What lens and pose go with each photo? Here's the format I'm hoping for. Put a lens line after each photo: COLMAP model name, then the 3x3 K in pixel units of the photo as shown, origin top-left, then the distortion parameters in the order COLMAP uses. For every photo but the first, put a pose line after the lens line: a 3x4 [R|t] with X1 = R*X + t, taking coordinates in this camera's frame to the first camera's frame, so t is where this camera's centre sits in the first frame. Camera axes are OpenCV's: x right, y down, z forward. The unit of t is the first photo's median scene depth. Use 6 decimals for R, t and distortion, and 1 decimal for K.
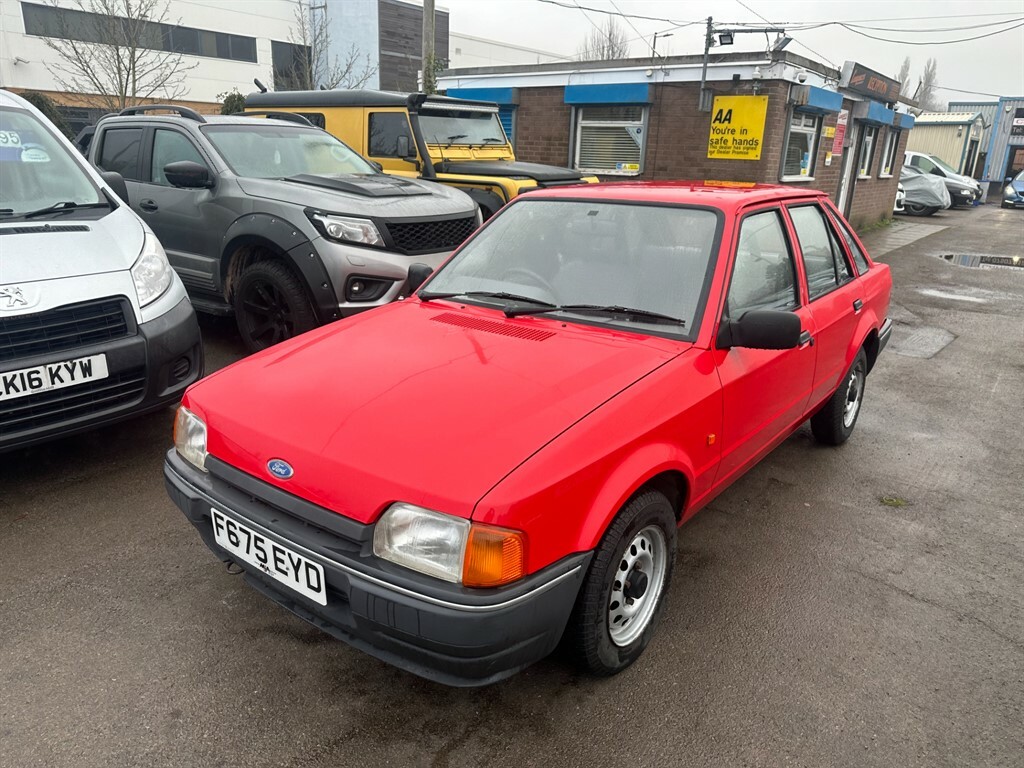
lens RADIAL K [[761.0, 0, 507.3], [0, 761.0, 387.0], [0, 0, 1]] dist [0.041780, -0.051091]
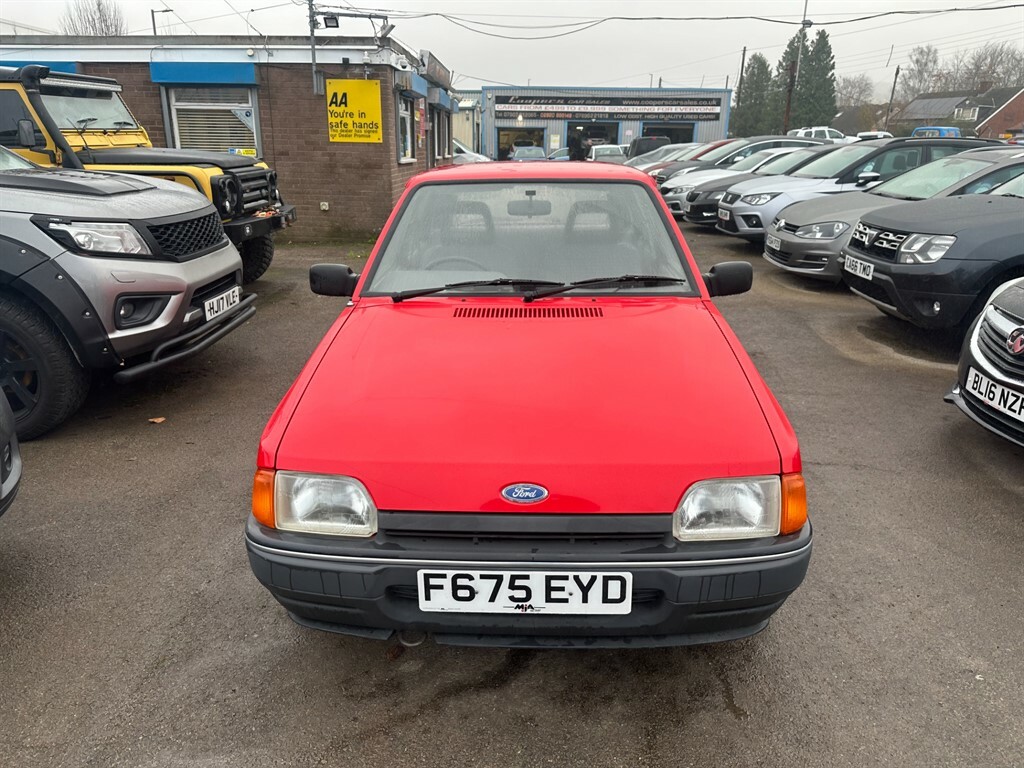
lens RADIAL K [[761.0, 0, 507.3], [0, 761.0, 387.0], [0, 0, 1]] dist [0.041780, -0.051091]
pose [[0.798016, -0.203920, 0.567087, -0.194759], [0.193658, 0.977874, 0.079116, -0.021599], [-0.570673, 0.046685, 0.819849, 0.068495]]
